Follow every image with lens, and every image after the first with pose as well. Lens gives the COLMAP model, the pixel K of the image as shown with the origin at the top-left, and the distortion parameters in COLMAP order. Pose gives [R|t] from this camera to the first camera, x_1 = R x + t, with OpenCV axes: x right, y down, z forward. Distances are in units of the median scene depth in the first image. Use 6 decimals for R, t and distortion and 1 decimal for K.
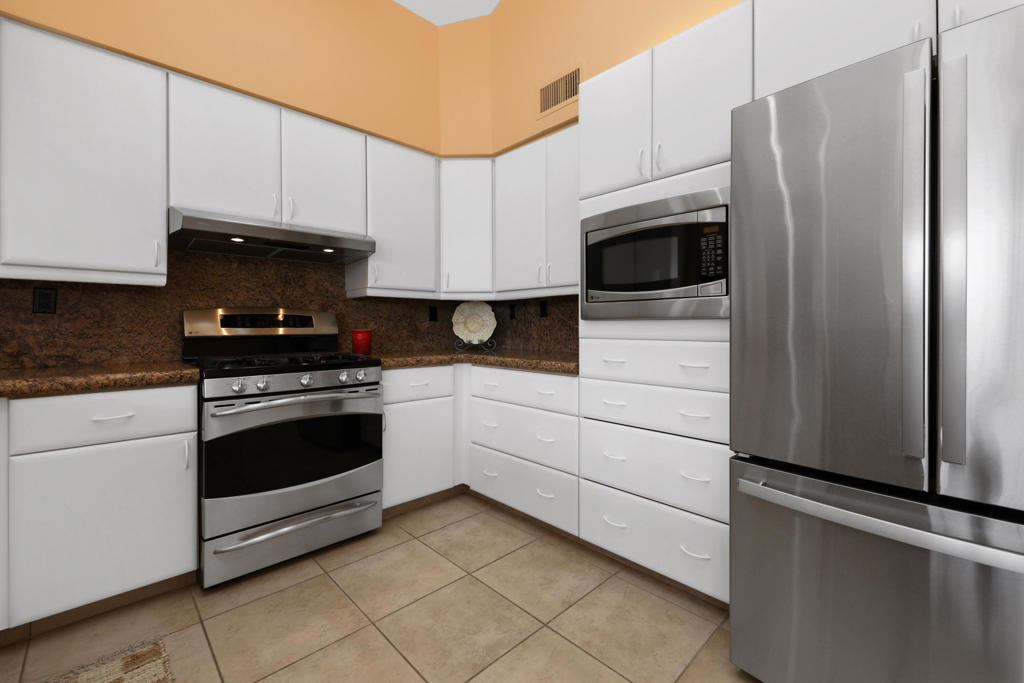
lens RADIAL K [[431.3, 0, 504.8], [0, 431.3, 326.4], [0, 0, 1]] dist [0.003502, -0.000016]
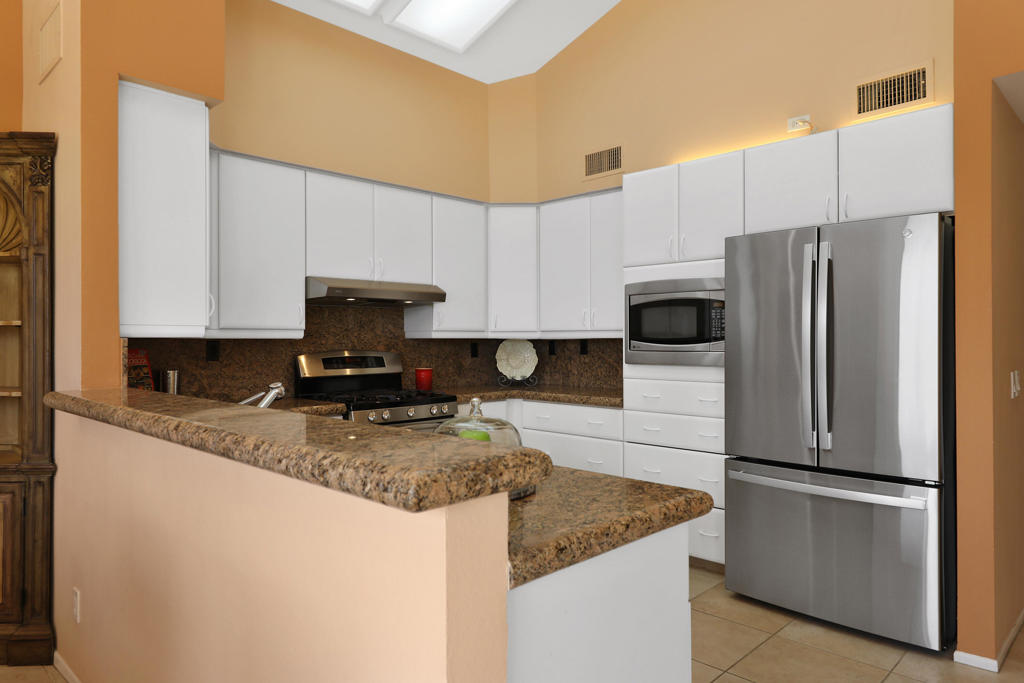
lens RADIAL K [[710.0, 0, 515.7], [0, 710.0, 325.0], [0, 0, 1]] dist [0.000101, 0.000226]
pose [[0.997512, 0.003424, 0.070411, -0.260716], [-0.002244, 0.999856, -0.016831, -0.084202], [-0.070459, 0.016631, 0.997376, -0.947616]]
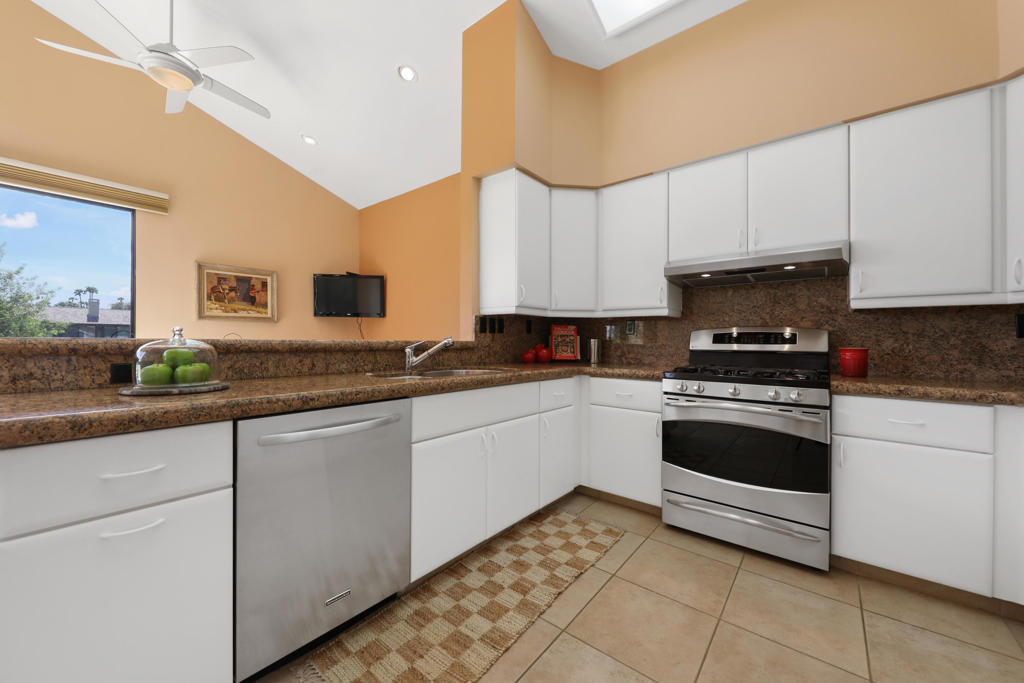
lens RADIAL K [[394.2, 0, 515.7], [0, 394.2, 340.3], [0, 0, 1]] dist [-0.005899, -0.000144]
pose [[0.116758, 0.001899, -0.993159, 0.430771], [-0.009651, 0.999953, 0.000777, -0.002030], [0.993114, 0.009495, 0.116770, 0.268529]]
